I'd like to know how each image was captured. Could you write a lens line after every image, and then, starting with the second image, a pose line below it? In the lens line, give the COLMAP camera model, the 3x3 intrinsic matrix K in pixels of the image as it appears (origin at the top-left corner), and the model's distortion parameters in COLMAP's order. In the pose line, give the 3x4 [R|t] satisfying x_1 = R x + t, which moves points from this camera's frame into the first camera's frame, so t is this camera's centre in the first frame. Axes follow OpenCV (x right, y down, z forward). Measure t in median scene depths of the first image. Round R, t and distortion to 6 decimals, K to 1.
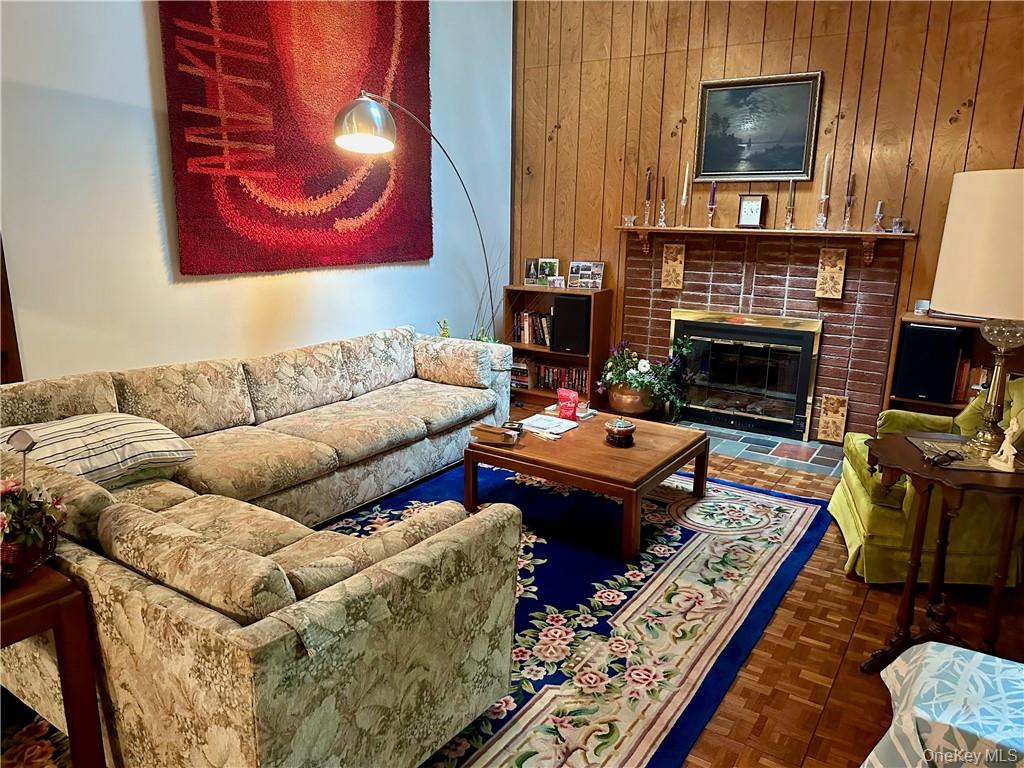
lens RADIAL K [[709.8, 0, 513.1], [0, 709.8, 392.8], [0, 0, 1]] dist [0.028117, -0.038076]
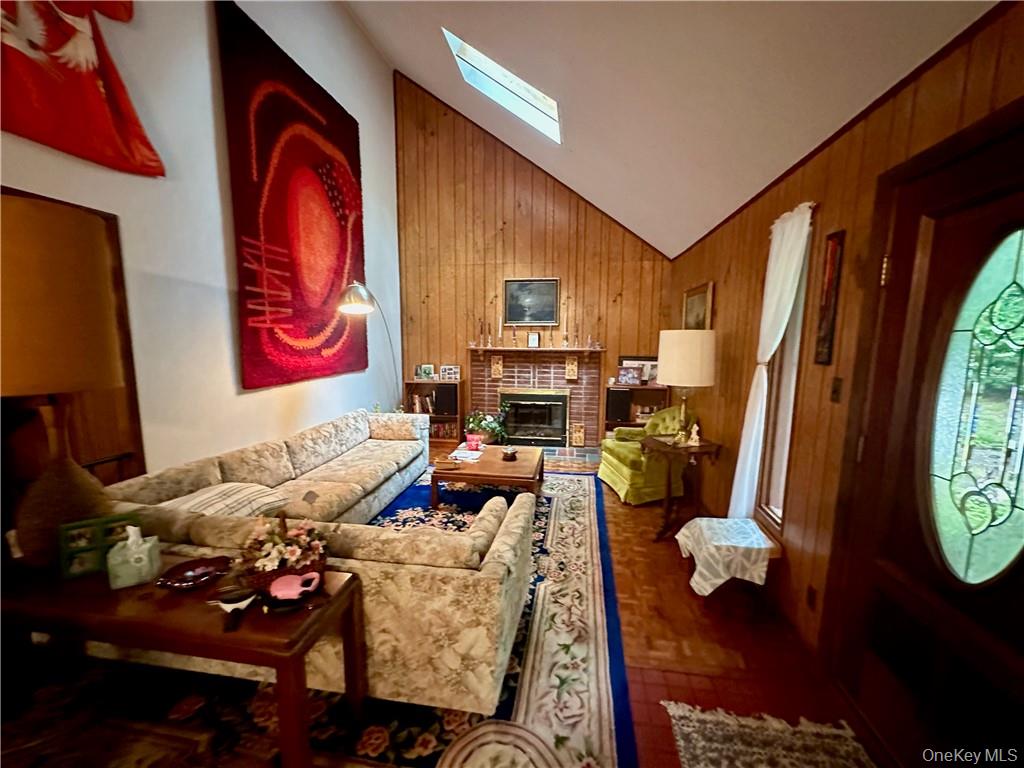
lens RADIAL K [[409.2, 0, 503.5], [0, 409.2, 386.3], [0, 0, 1]] dist [-0.002005, 0.000967]
pose [[0.911942, -0.065513, 0.405055, -0.286757], [0.111505, 0.989590, -0.090986, -0.025076], [-0.394878, 0.128139, 0.909754, -0.045055]]
